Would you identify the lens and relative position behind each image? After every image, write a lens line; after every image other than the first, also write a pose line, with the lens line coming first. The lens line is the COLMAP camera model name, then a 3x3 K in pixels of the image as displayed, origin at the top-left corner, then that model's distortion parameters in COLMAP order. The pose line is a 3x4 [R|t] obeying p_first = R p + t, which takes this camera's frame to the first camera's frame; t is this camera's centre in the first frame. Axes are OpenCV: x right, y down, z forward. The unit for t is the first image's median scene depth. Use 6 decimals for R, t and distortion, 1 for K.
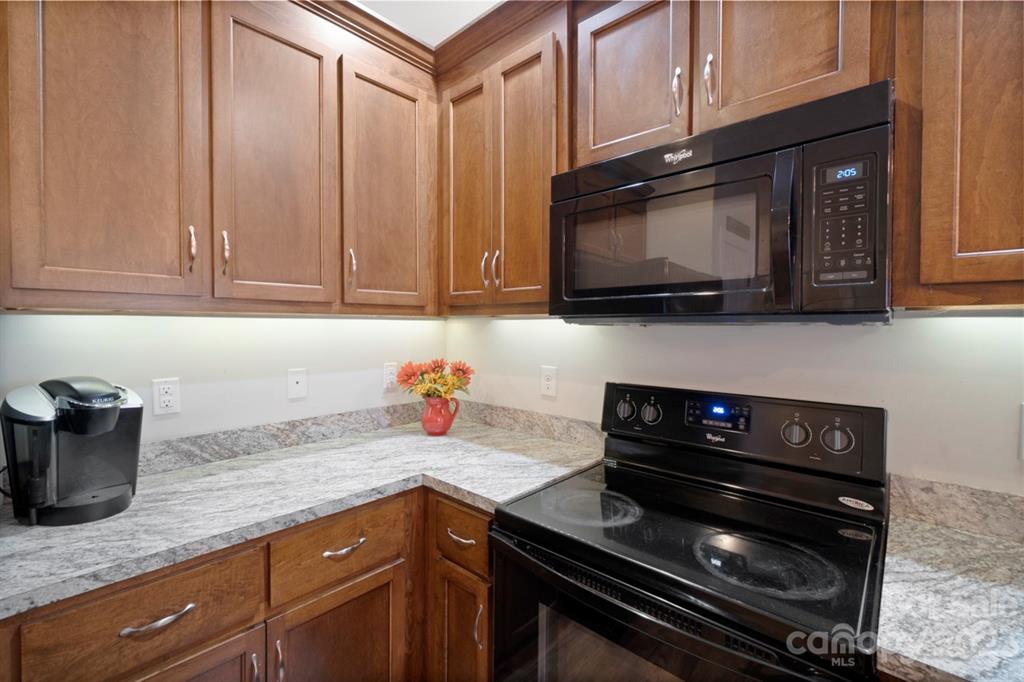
lens RADIAL K [[437.1, 0, 503.2], [0, 437.1, 335.1], [0, 0, 1]] dist [-0.004692, 0.000618]
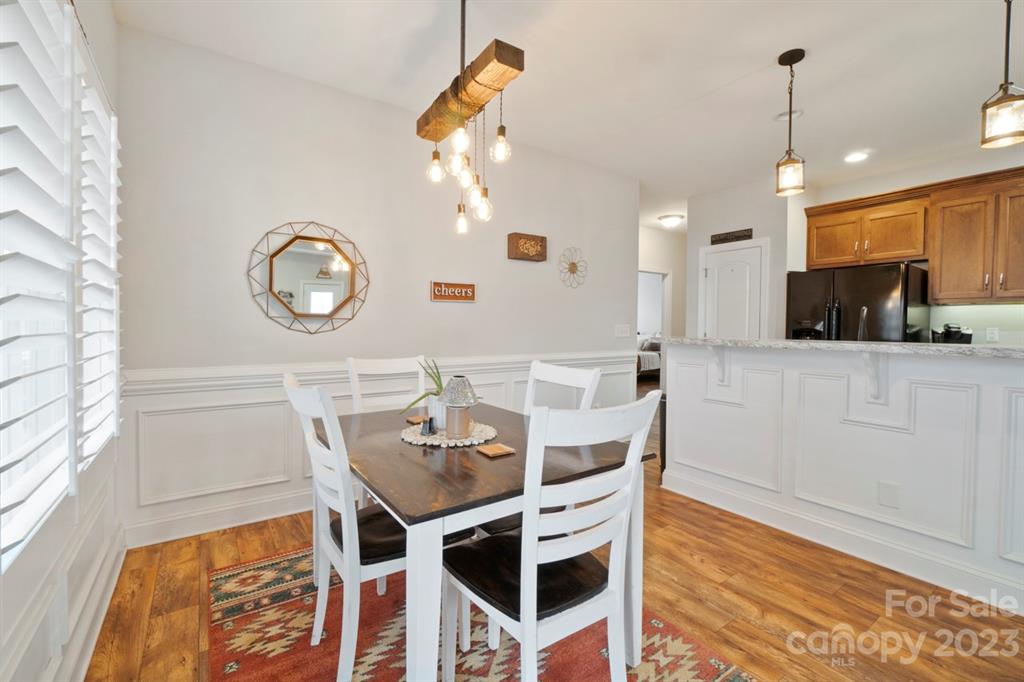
lens RADIAL K [[435.3, 0, 507.1], [0, 435.3, 334.5], [0, 0, 1]] dist [-0.000241, 0.000782]
pose [[-0.212223, 0.017035, -0.977073, 2.895197], [-0.029384, 0.999285, 0.023804, 0.191430], [0.976779, 0.033762, -0.211571, -1.578398]]
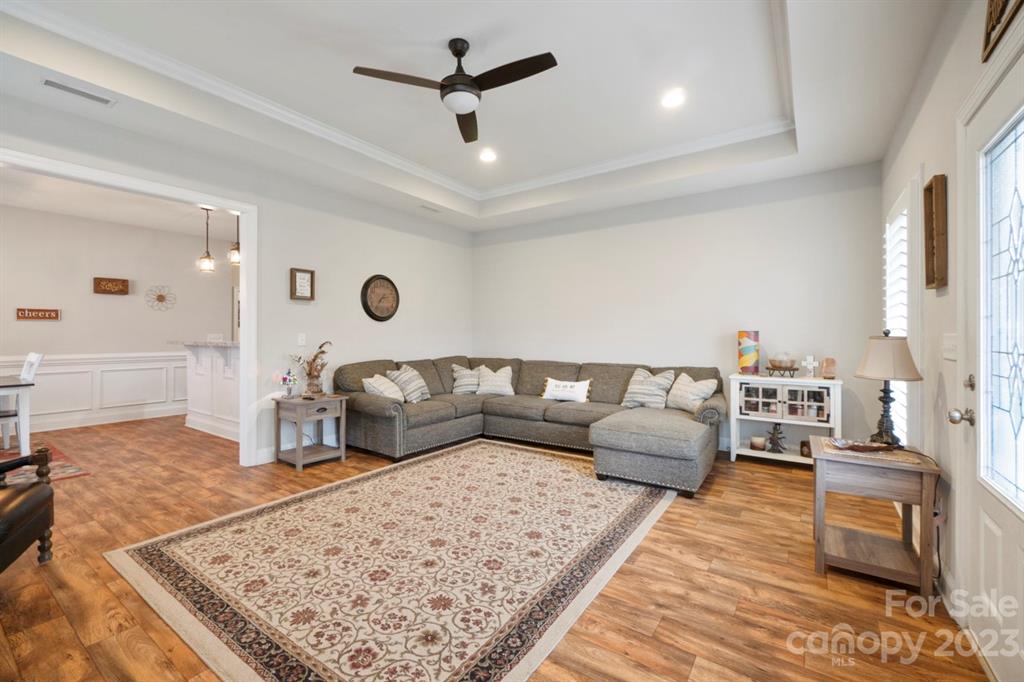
lens RADIAL K [[437.1, 0, 503.2], [0, 437.1, 335.1], [0, 0, 1]] dist [-0.004692, 0.000618]
pose [[0.129287, -0.002809, -0.991603, 5.263915], [-0.023309, 0.999711, -0.005871, 0.122152], [0.991333, 0.023872, 0.129184, 1.628840]]
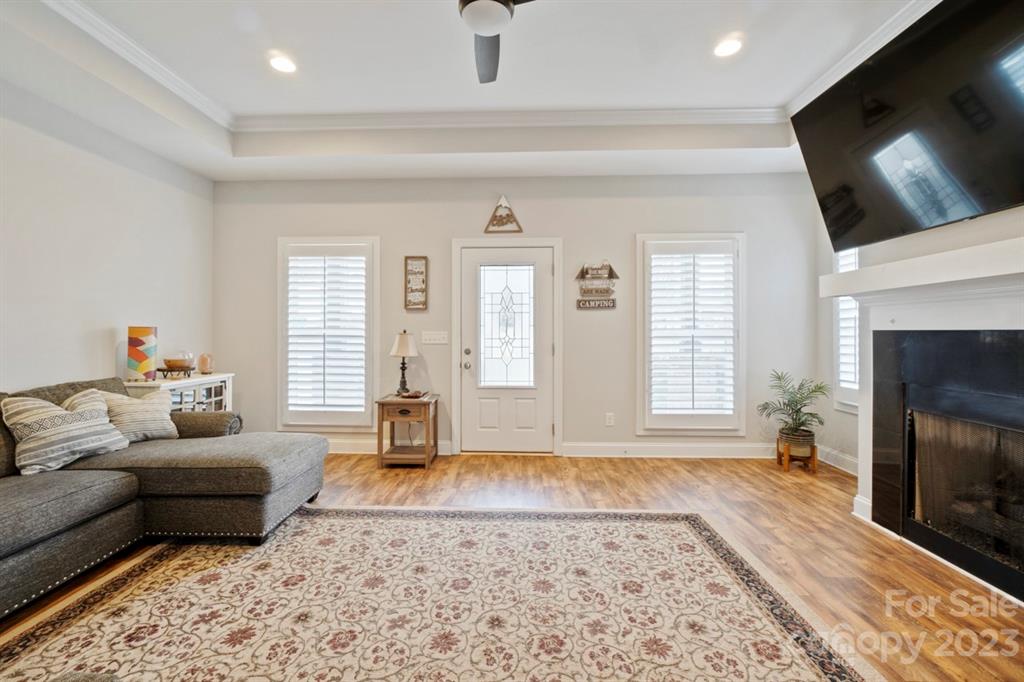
lens RADIAL K [[443.0, 0, 502.2], [0, 443.0, 330.7], [0, 0, 1]] dist [-0.005541, -0.000153]
pose [[0.761980, 0.003063, 0.647594, 1.910594], [0.013811, 0.999684, -0.020980, 0.139967], [-0.647454, 0.024930, 0.761697, 0.369568]]
